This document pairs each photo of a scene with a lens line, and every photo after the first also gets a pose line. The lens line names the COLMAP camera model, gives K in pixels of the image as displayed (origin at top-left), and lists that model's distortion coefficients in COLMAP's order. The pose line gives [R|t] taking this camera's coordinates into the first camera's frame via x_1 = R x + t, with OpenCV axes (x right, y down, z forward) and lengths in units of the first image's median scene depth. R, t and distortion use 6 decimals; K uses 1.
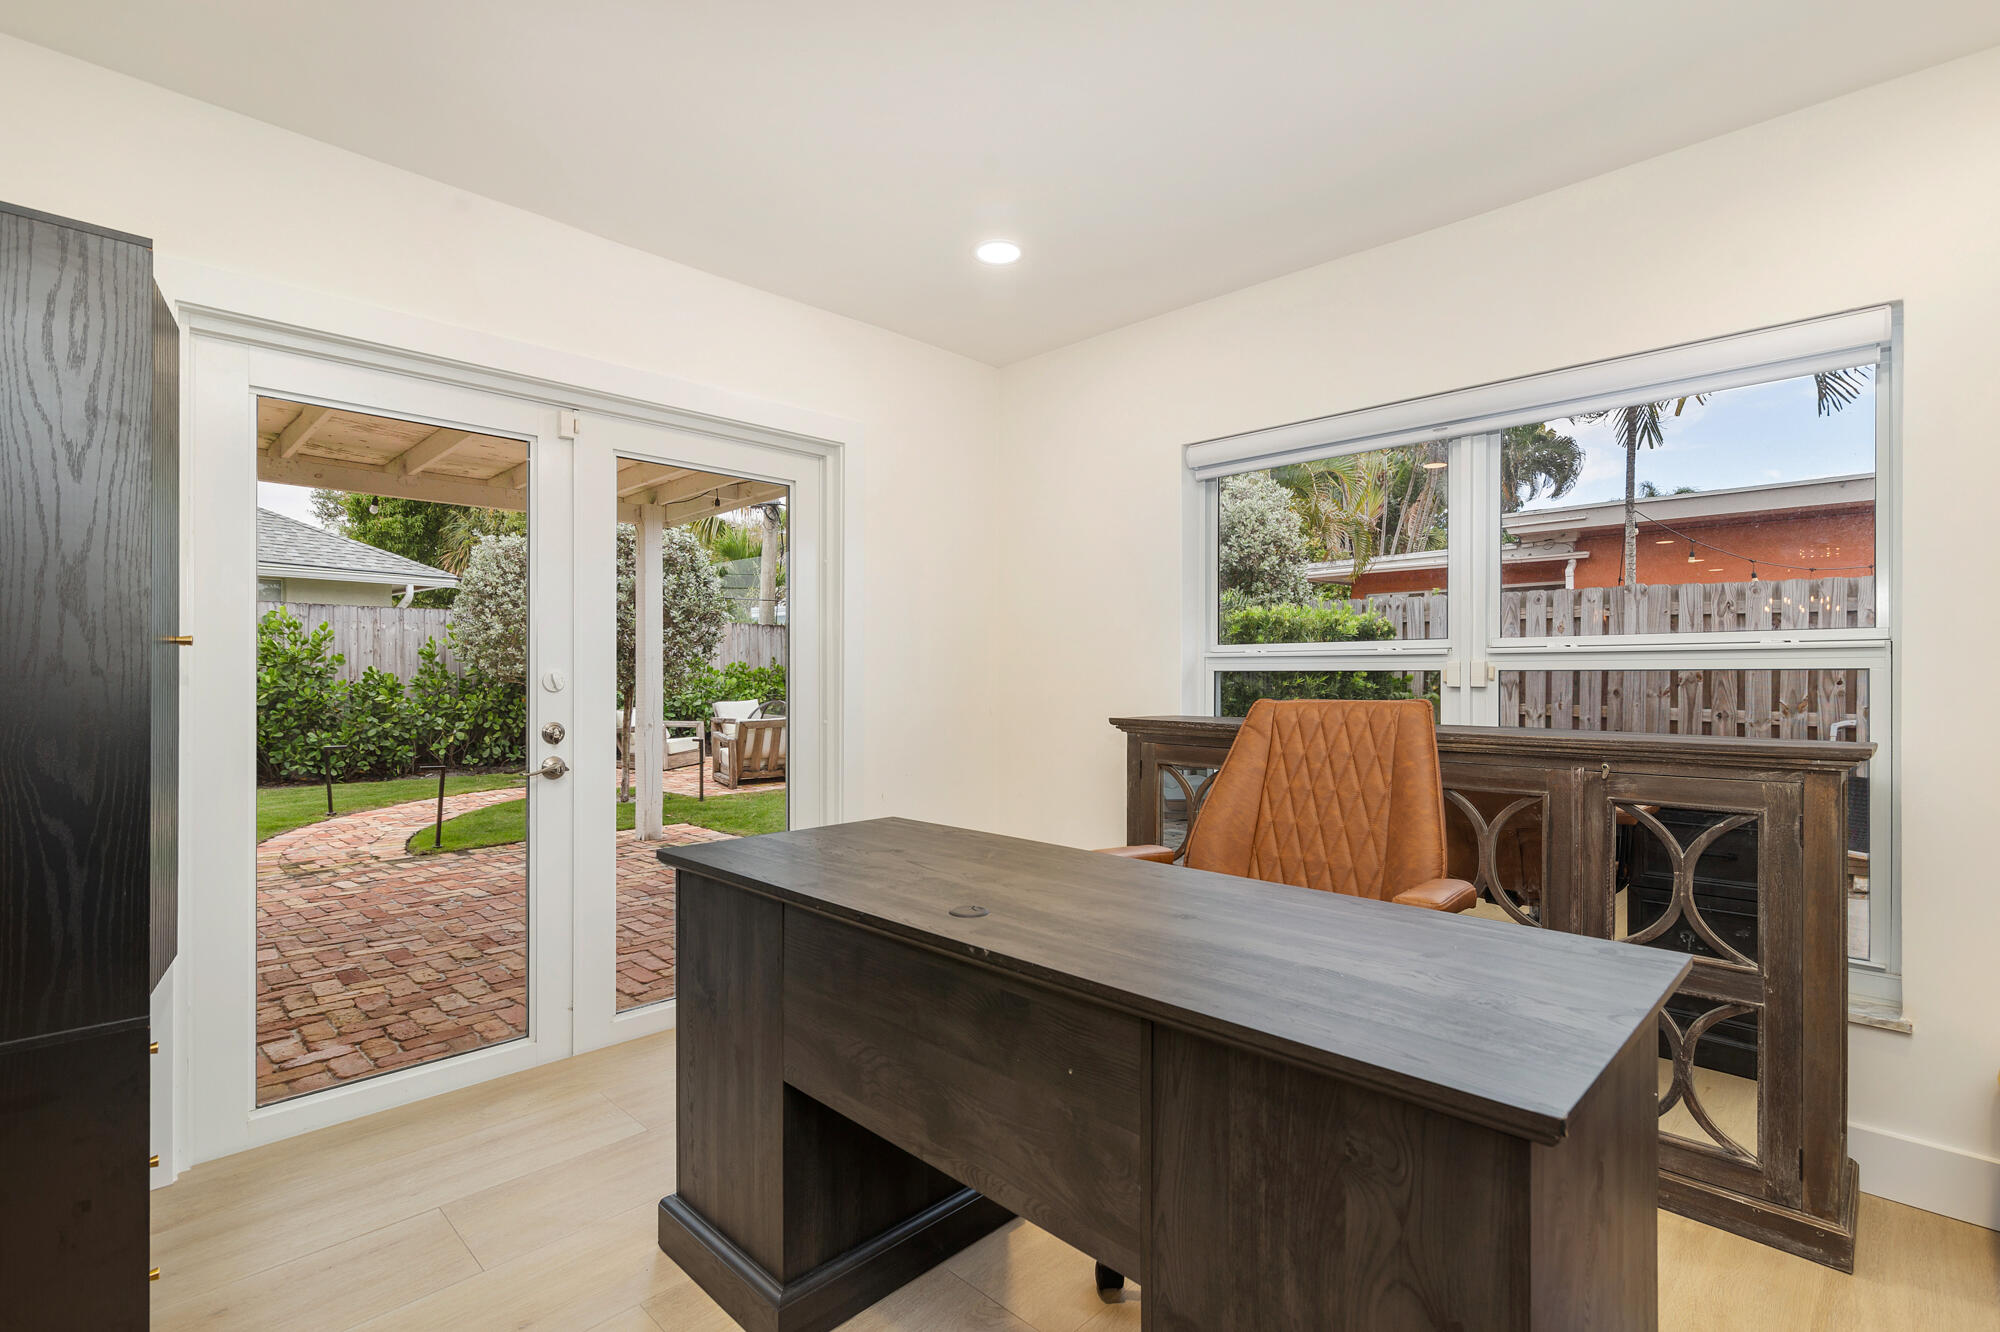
lens RADIAL K [[914.0, 0, 1002.9], [0, 914.0, 675.3], [0, 0, 1]] dist [0.000887, -0.000179]
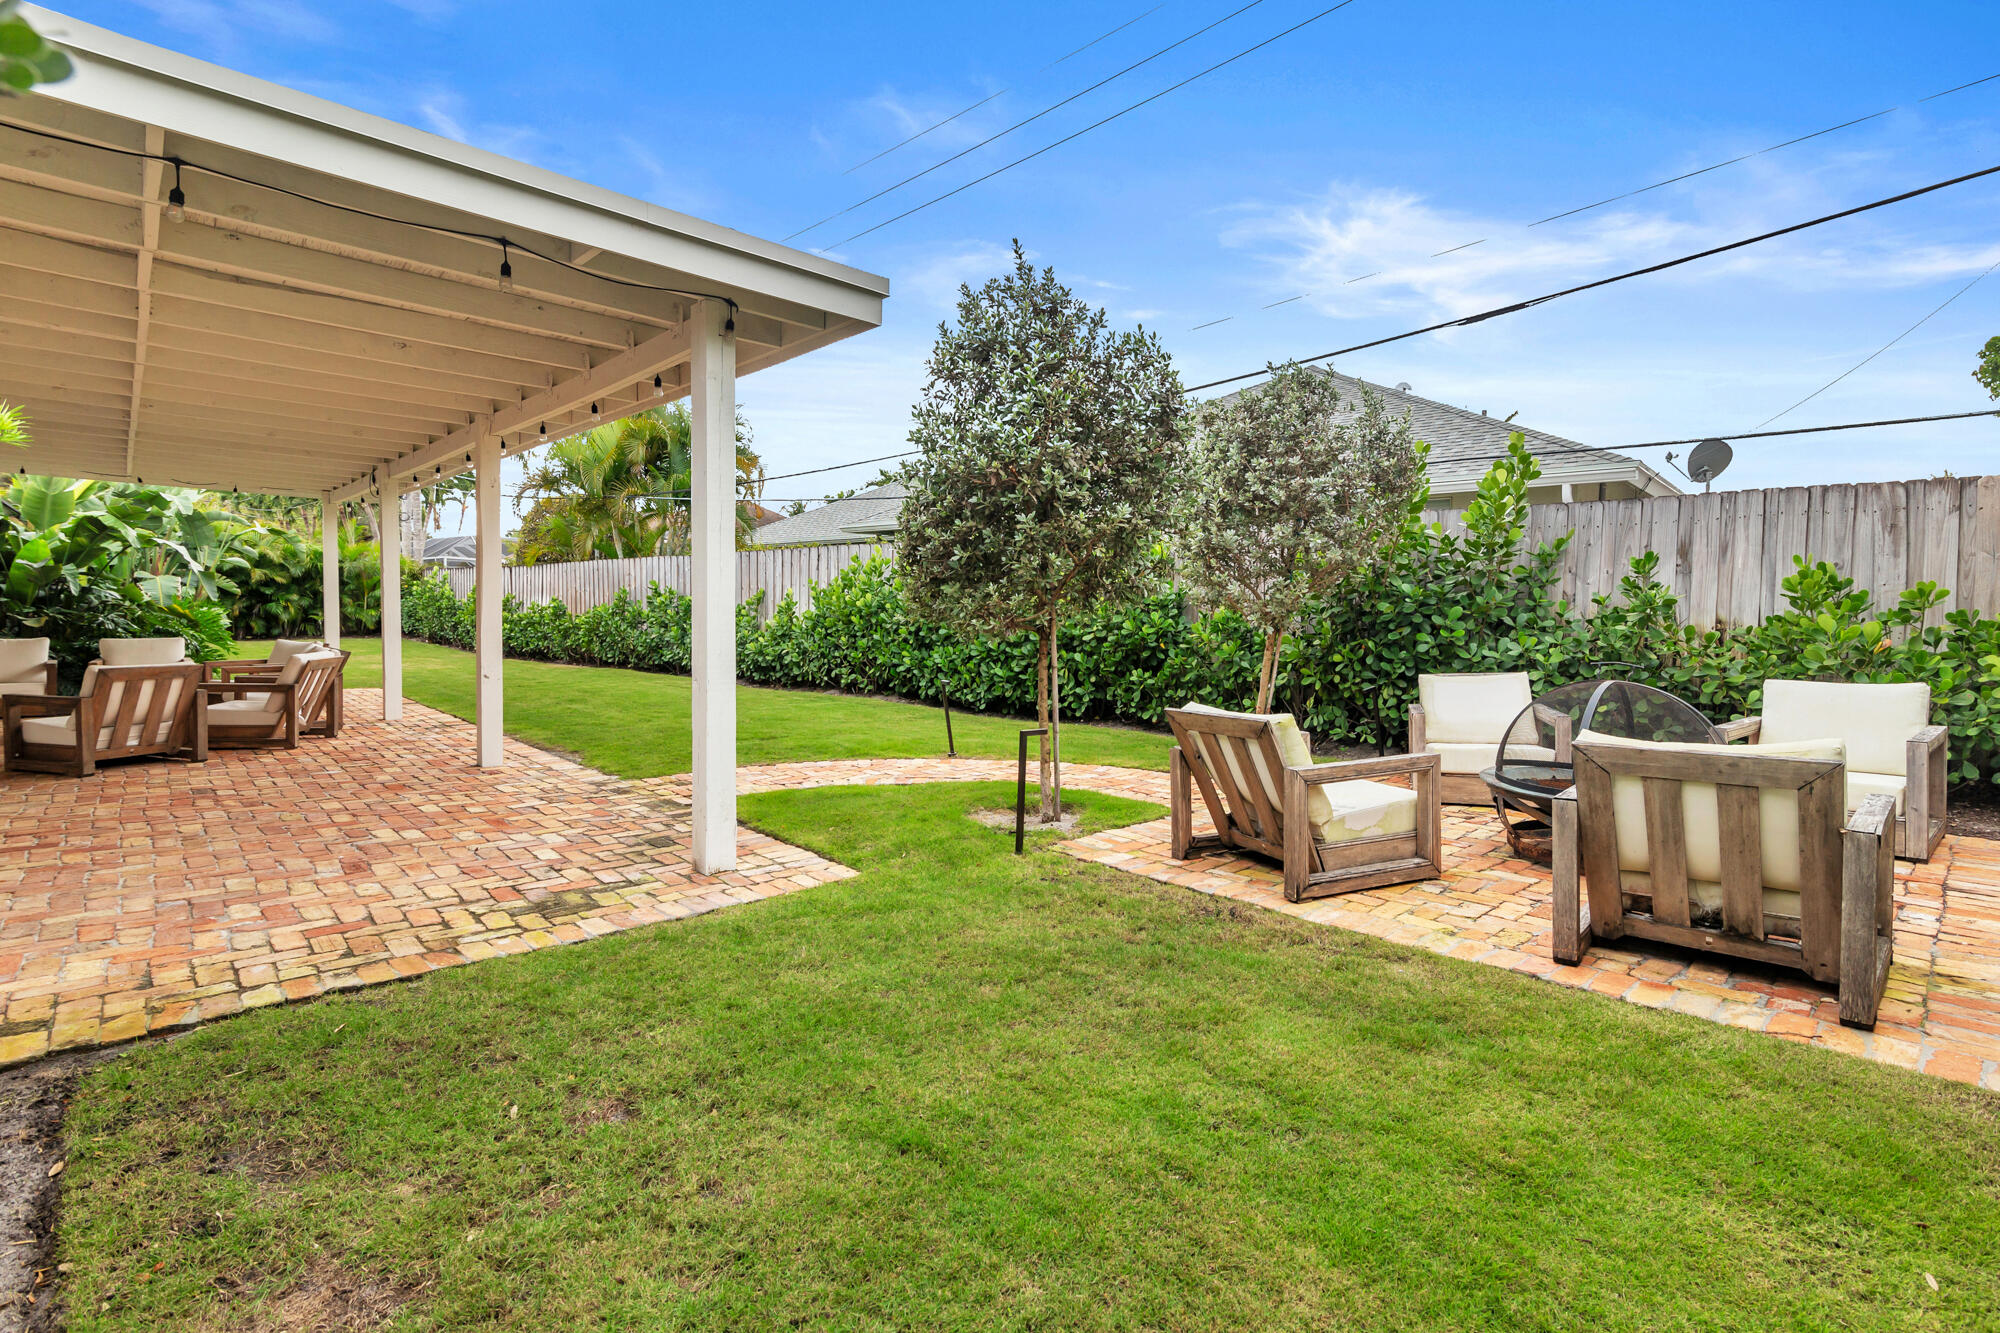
lens RADIAL K [[960.3, 0, 1002.2], [0, 960.3, 657.4], [0, 0, 1]] dist [-0.000431, -0.000388]
pose [[-0.044357, 0.050802, -0.997723, 0.168335], [-0.014481, 0.998569, 0.051489, 0.004061], [0.998911, 0.016732, -0.043558, 0.891899]]
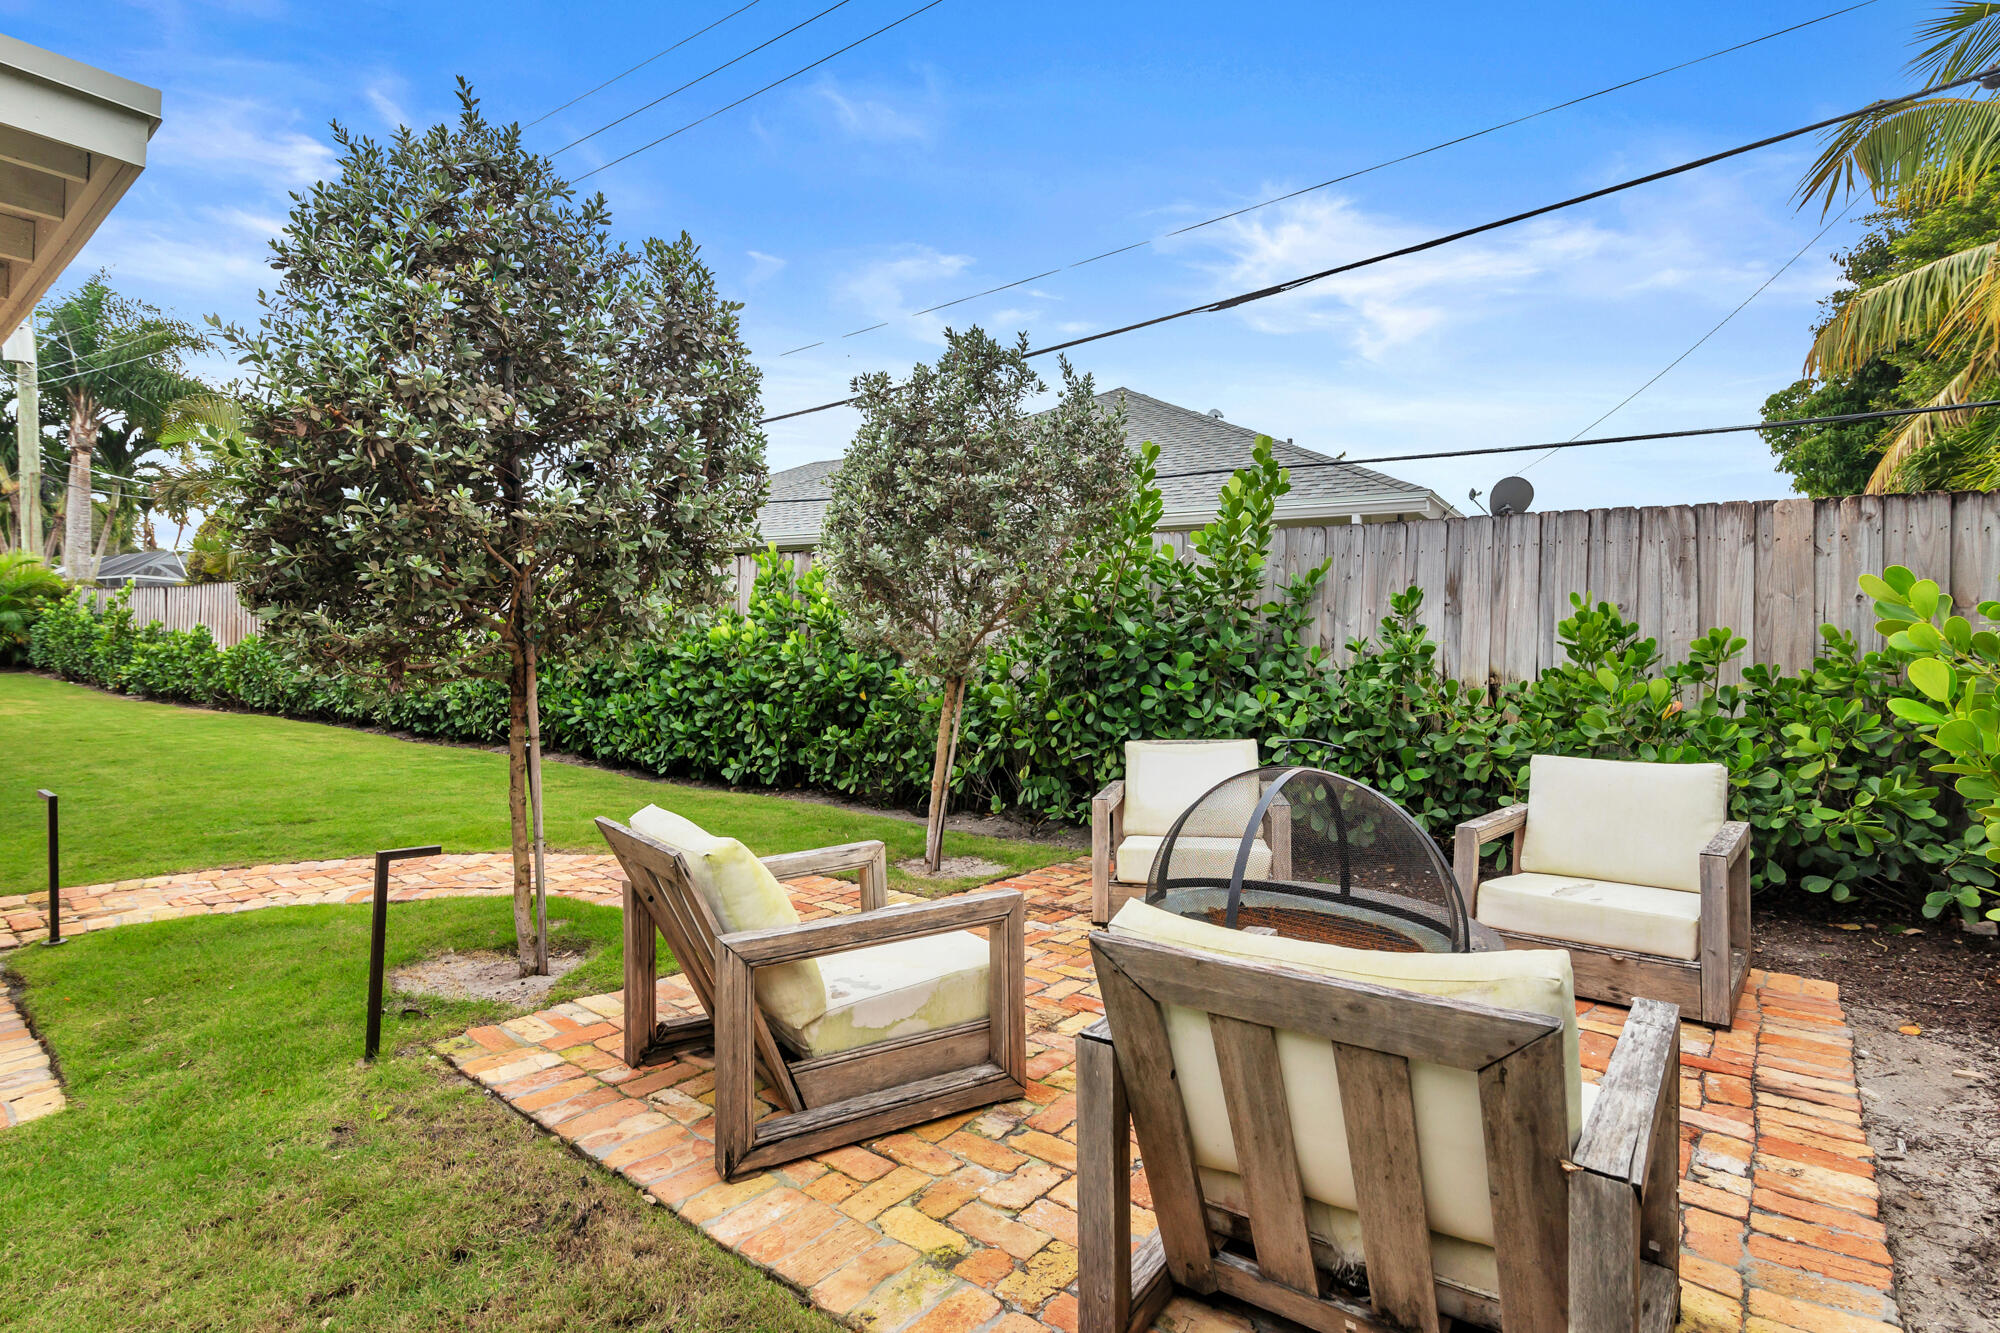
lens RADIAL K [[1008.7, 0, 994.9], [0, 1008.7, 660.1], [0, 0, 1]] dist [-0.001079, -0.000730]
pose [[0.097490, 0.012892, -0.995153, 0.020379], [-0.027601, 0.999567, 0.010245, 0.000192], [0.994854, 0.026468, 0.097804, 1.021839]]
